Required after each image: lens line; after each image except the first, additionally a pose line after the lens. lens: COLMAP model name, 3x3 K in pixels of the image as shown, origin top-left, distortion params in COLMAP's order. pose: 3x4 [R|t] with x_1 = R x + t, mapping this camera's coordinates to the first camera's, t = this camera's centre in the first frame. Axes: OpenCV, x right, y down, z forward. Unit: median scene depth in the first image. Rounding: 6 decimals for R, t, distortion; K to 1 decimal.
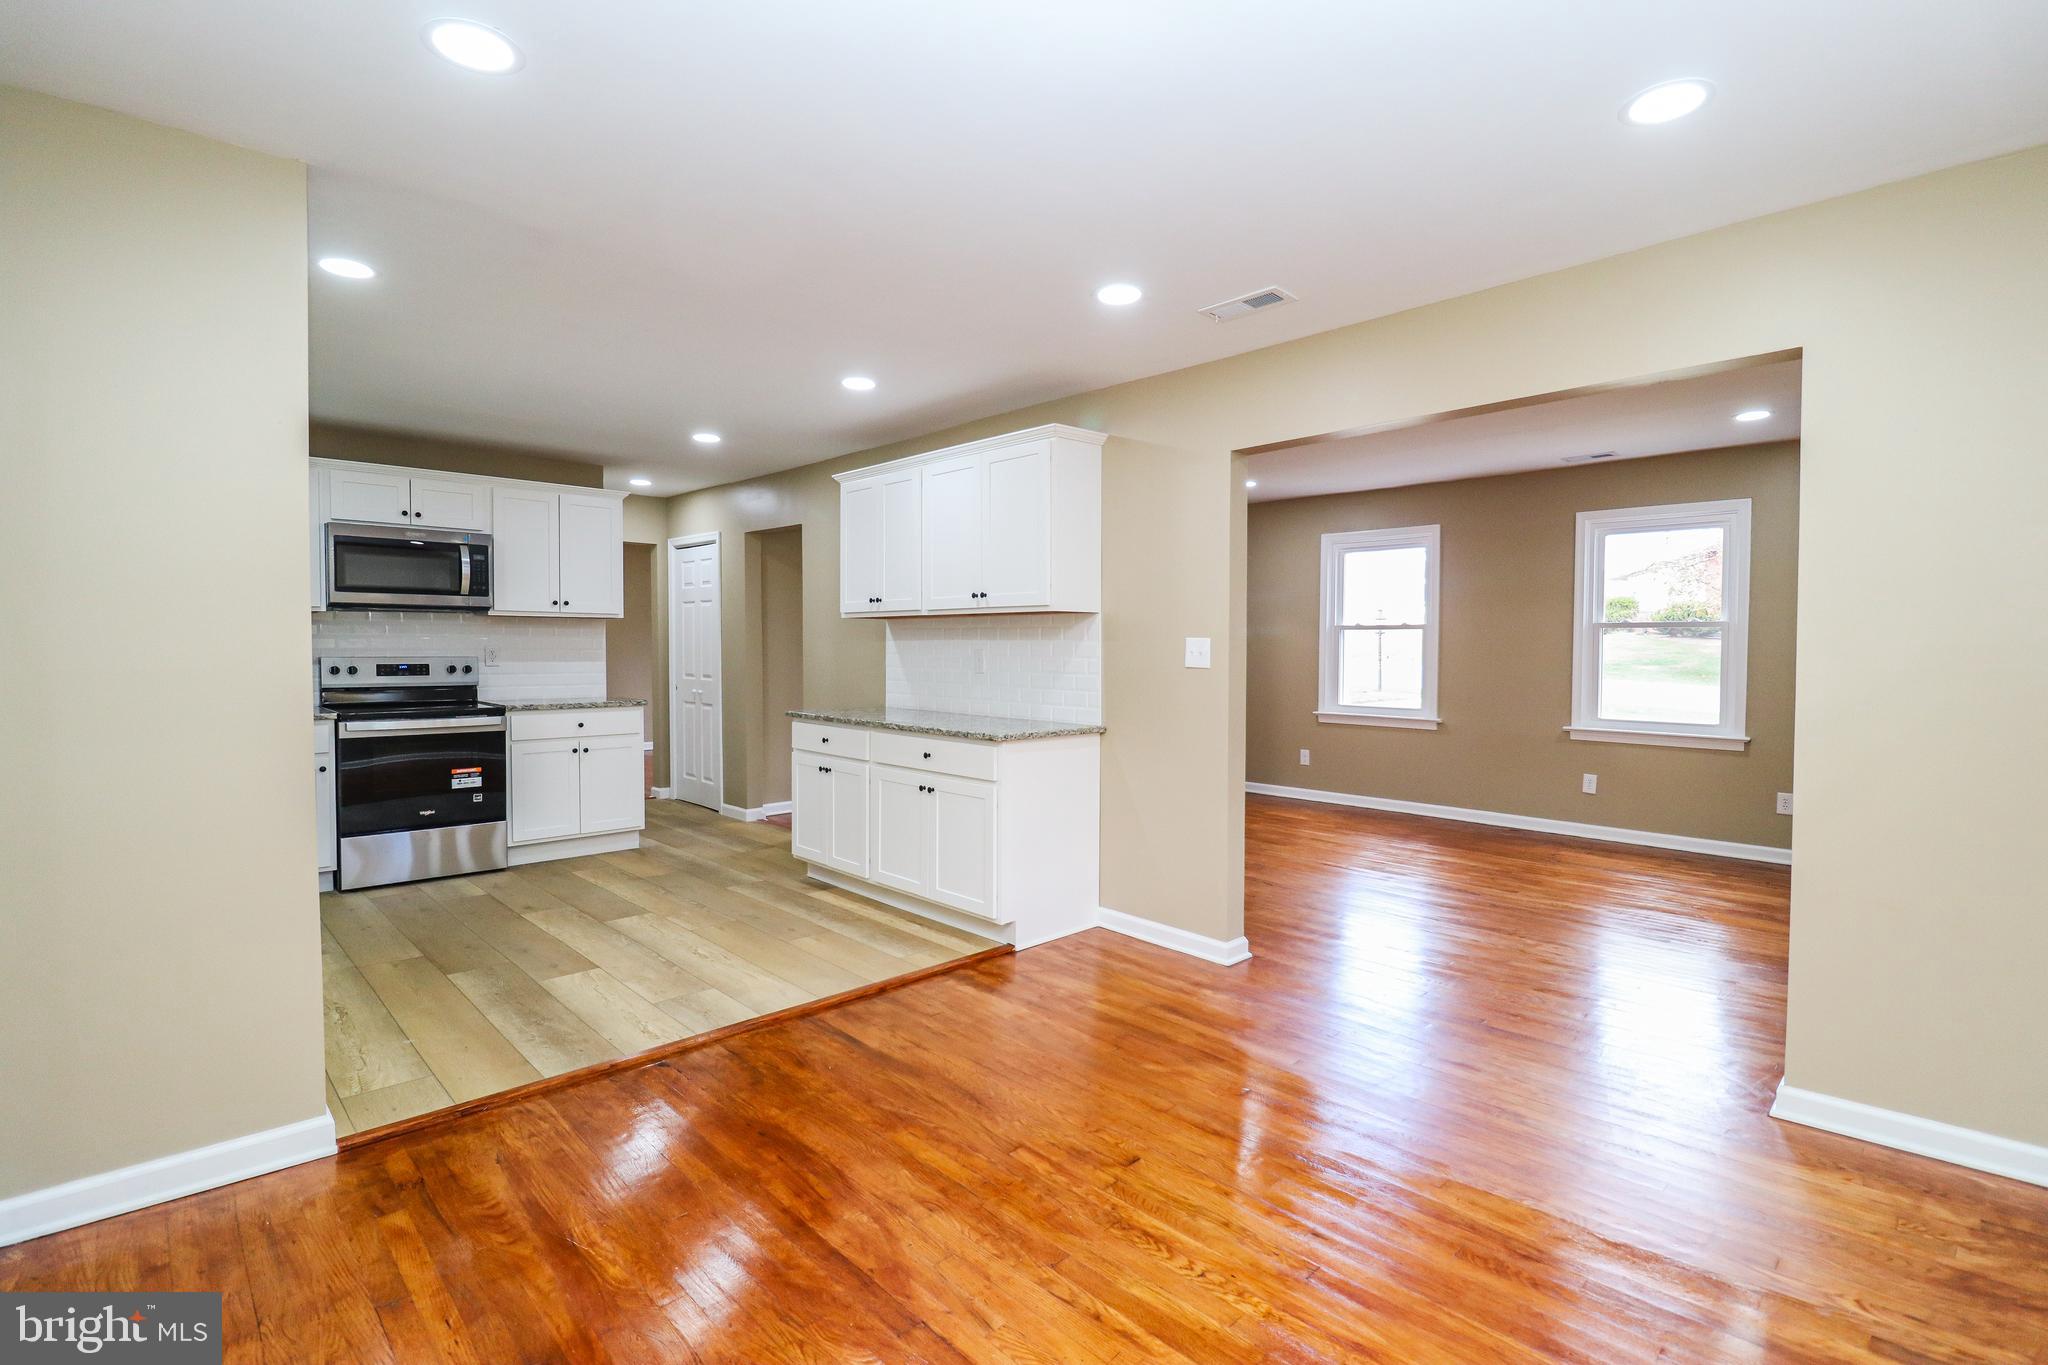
lens RADIAL K [[944.7, 0, 1047.6], [0, 944.7, 673.2], [0, 0, 1]] dist [-0.001364, -0.012103]
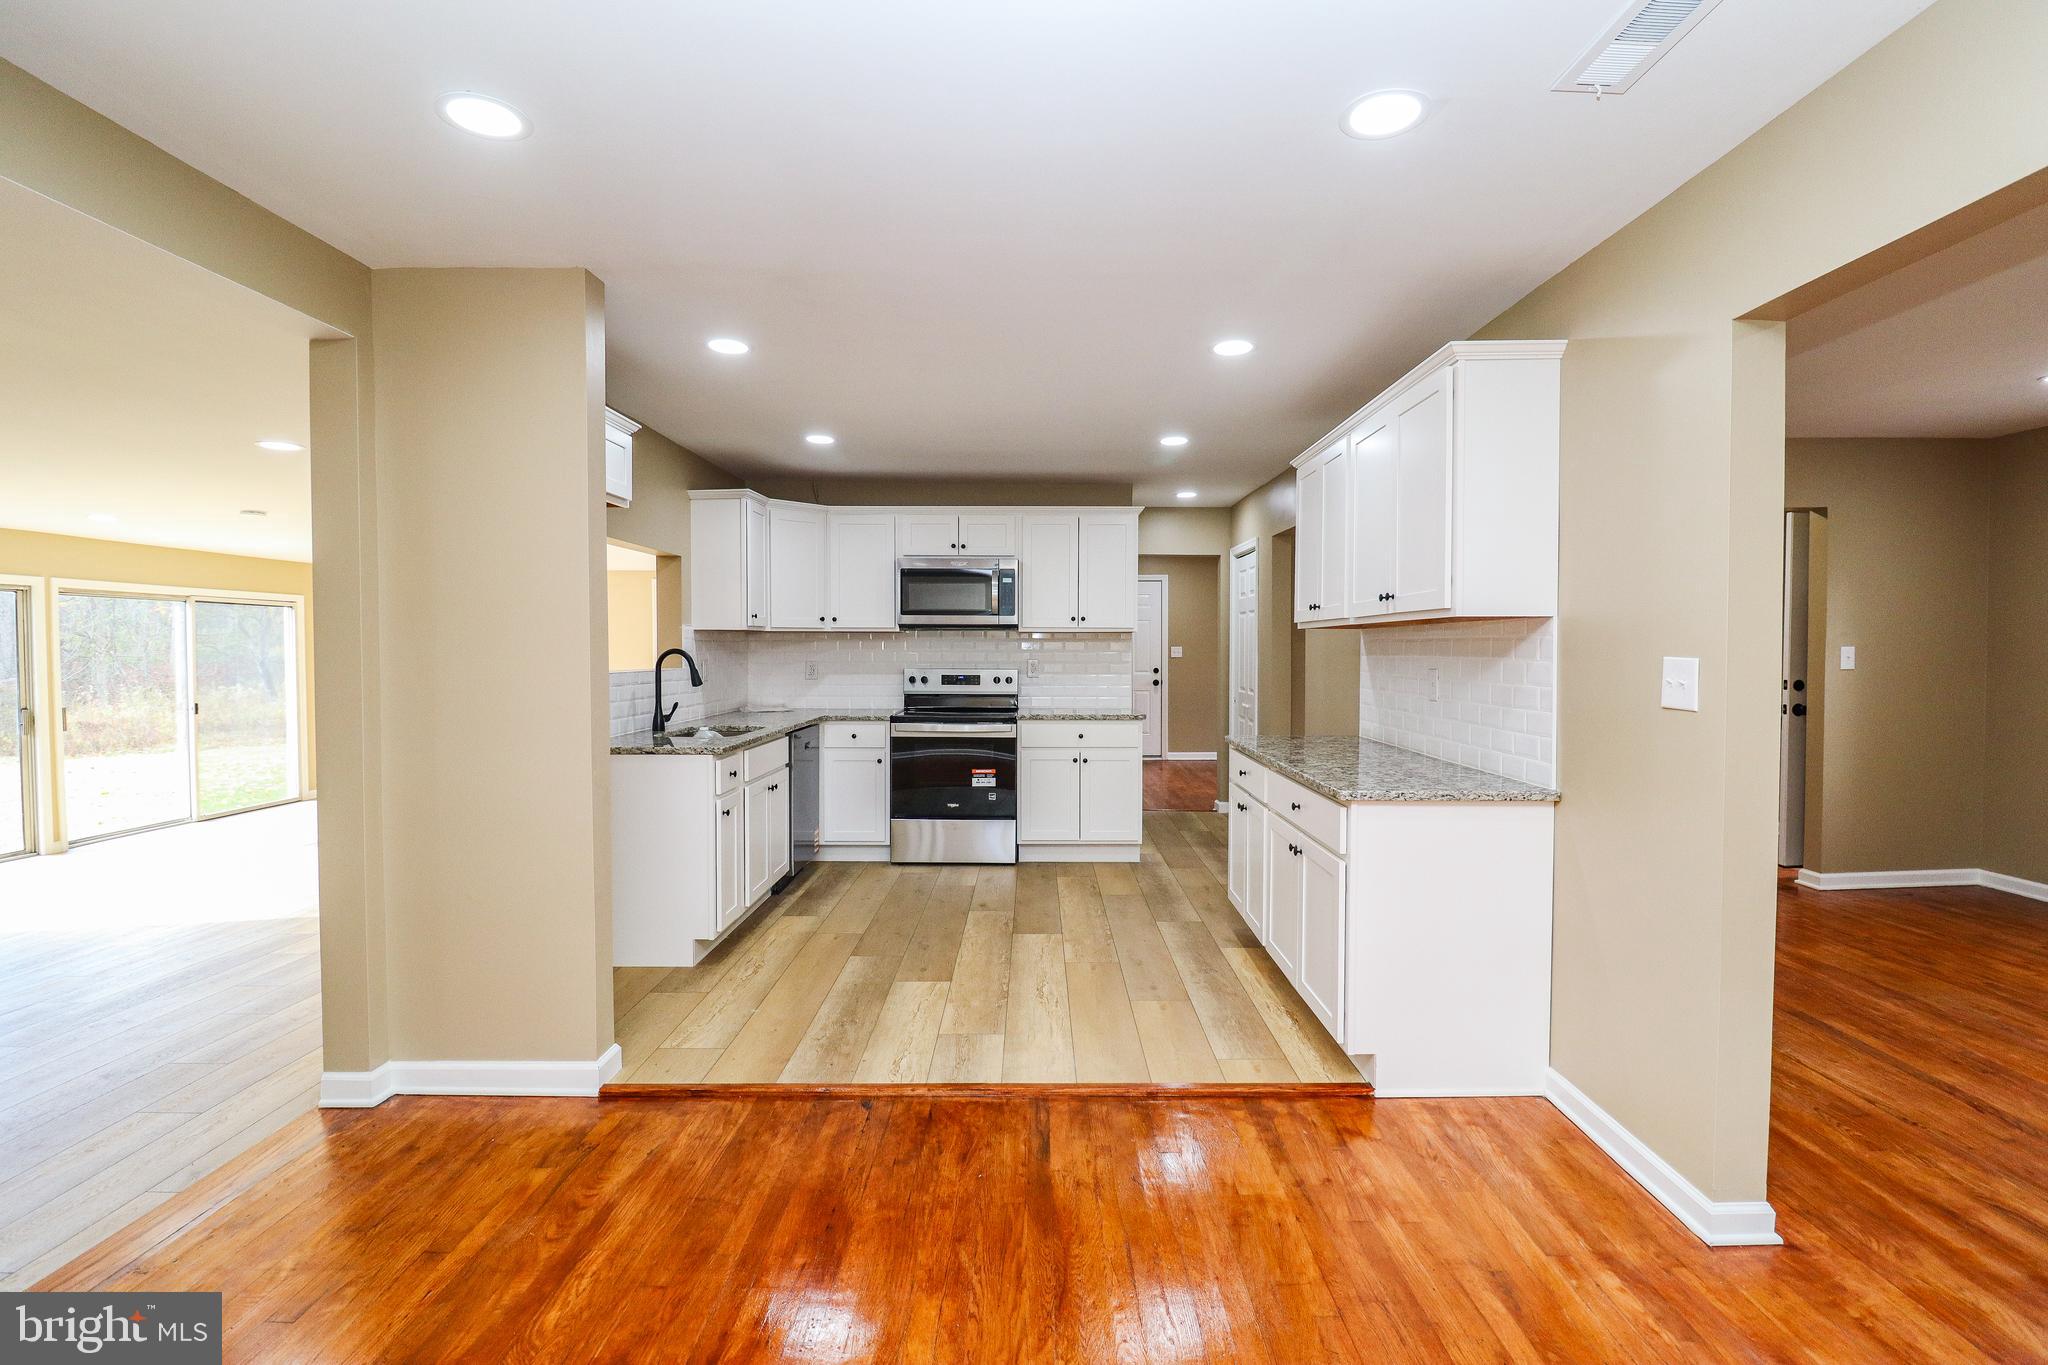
lens RADIAL K [[944.7, 0, 1044.8], [0, 944.7, 676.5], [0, 0, 1]] dist [-0.001364, -0.012103]
pose [[0.716953, 0.016950, -0.696915, 0.250782], [-0.018288, 0.999818, 0.005503, -0.019567], [0.696881, 0.008800, 0.717132, 0.282922]]
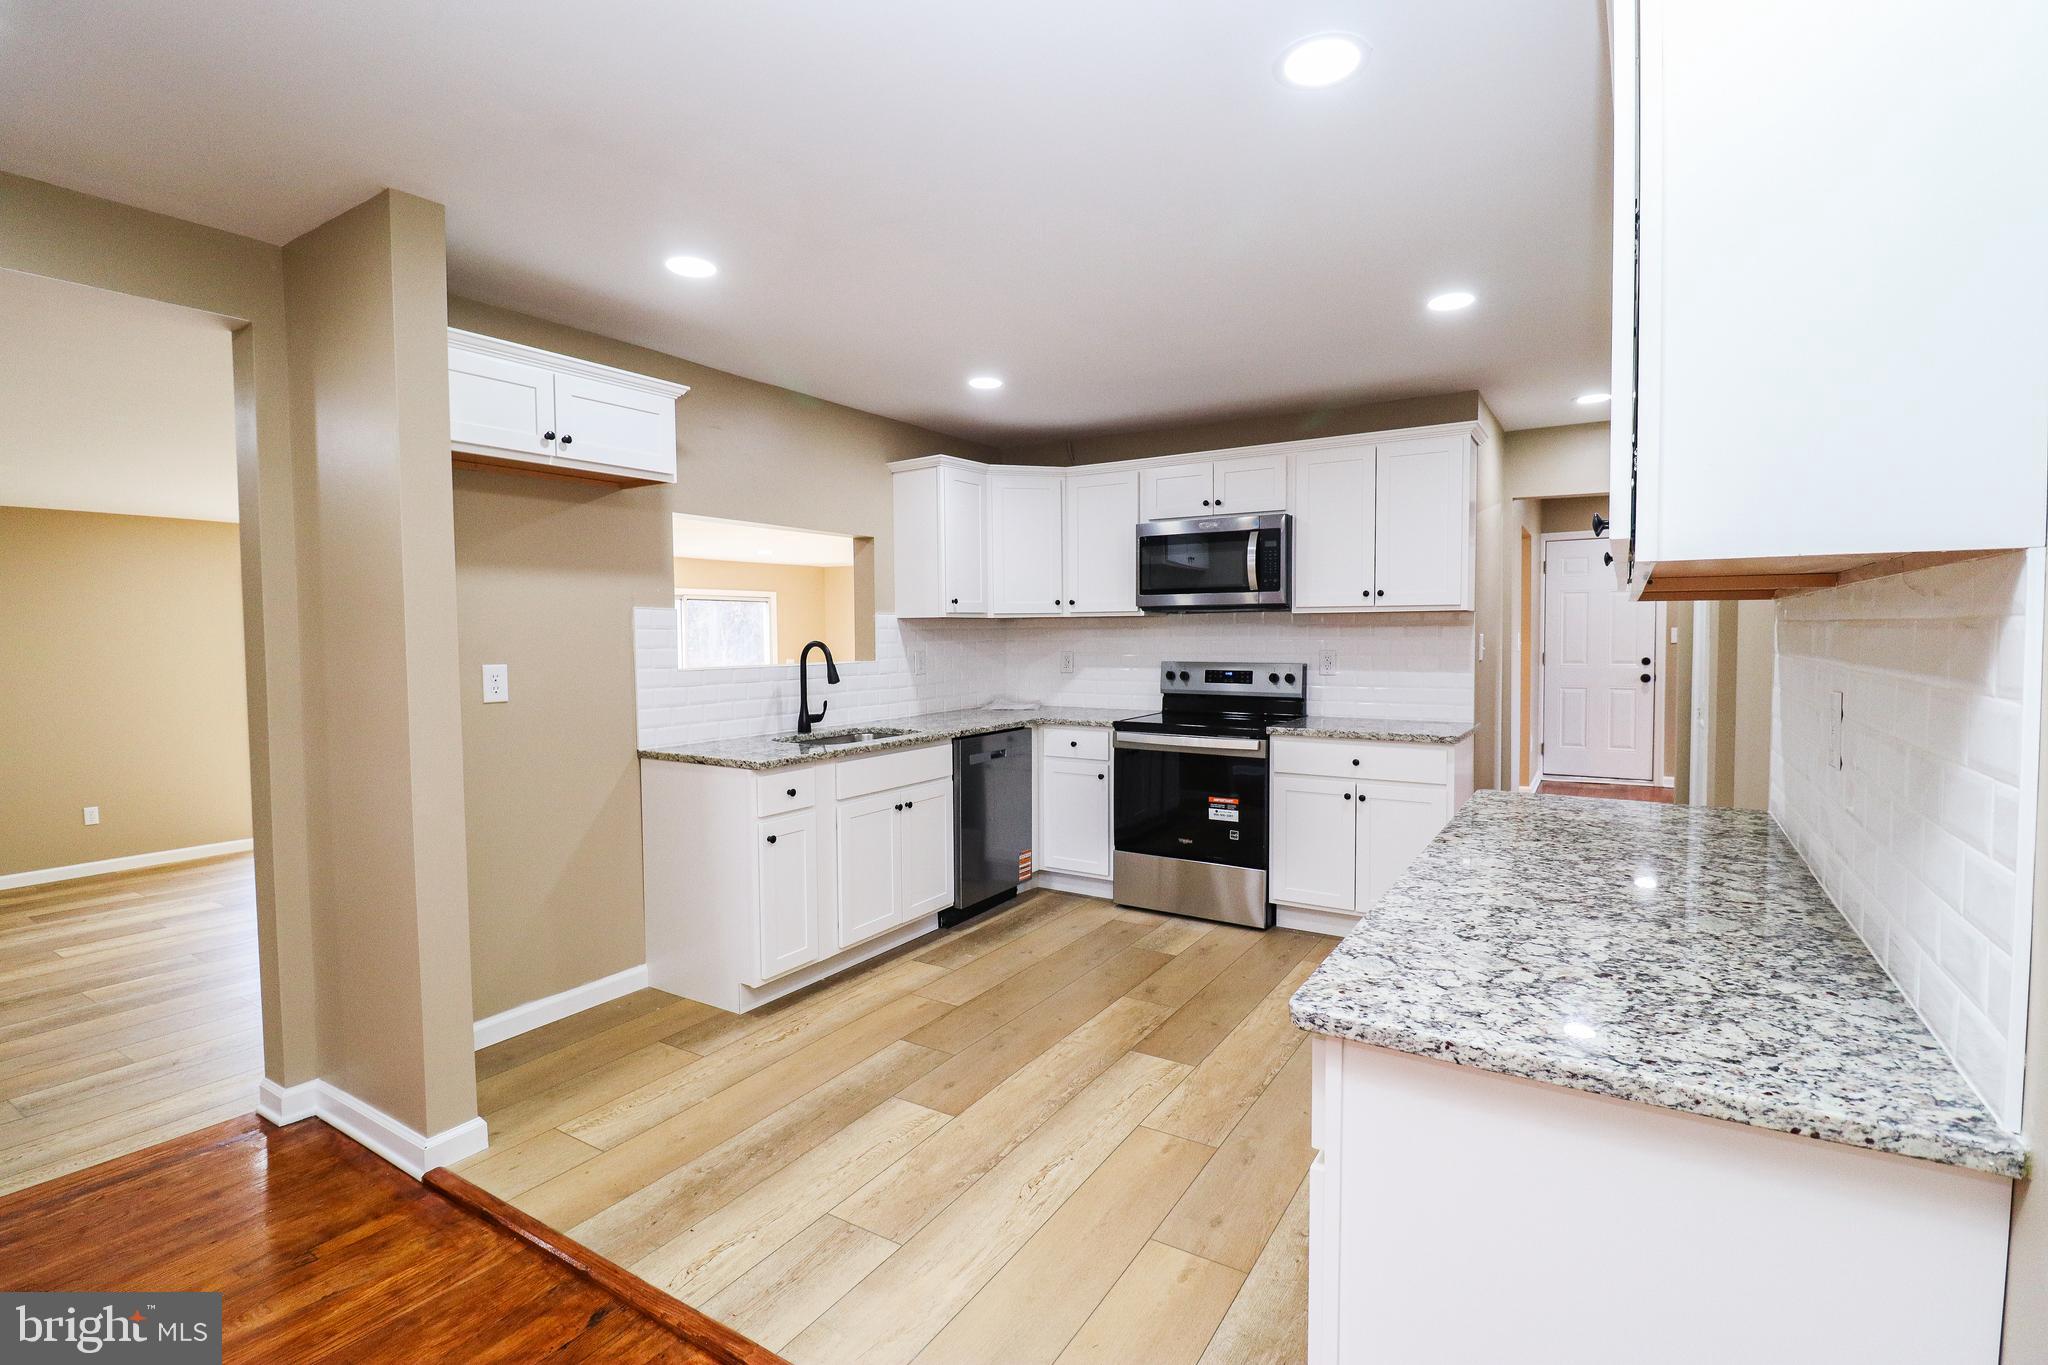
lens RADIAL K [[944.7, 0, 1045.7], [0, 944.7, 674.9], [0, 0, 1]] dist [-0.001364, -0.012103]
pose [[0.238392, 0.038508, -0.970405, 0.185404], [-0.020336, 0.999192, 0.034655, -0.040536], [0.970956, 0.011473, 0.238982, 0.745040]]
